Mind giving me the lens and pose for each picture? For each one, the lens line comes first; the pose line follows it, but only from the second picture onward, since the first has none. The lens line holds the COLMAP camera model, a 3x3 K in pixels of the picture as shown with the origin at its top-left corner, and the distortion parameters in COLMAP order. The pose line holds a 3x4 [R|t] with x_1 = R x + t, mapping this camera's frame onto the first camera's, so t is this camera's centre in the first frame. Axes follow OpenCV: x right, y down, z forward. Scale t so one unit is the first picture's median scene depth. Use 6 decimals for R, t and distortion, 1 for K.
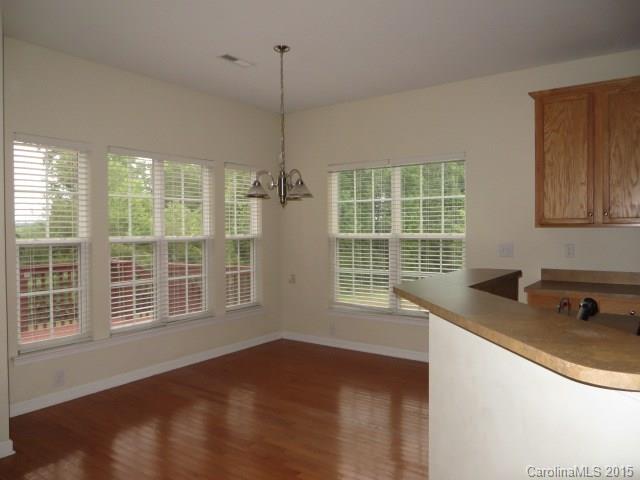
lens RADIAL K [[476.9, 0, 320.0], [0, 476.9, 240.0], [0, 0, 1]] dist [-0.005784, -0.001720]
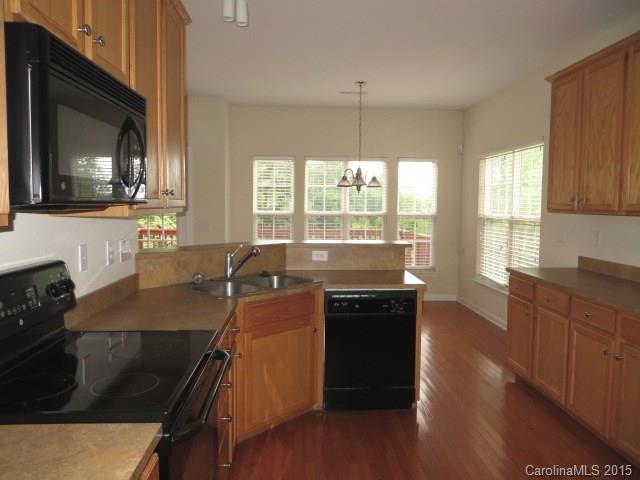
lens RADIAL K [[476.9, 0, 320.0], [0, 476.9, 240.0], [0, 0, 1]] dist [-0.005784, -0.001720]
pose [[0.615527, 0.076747, -0.784370, 0.991849], [-0.035135, 0.996930, 0.069974, -0.021688], [0.787332, -0.015512, 0.616334, 0.001407]]
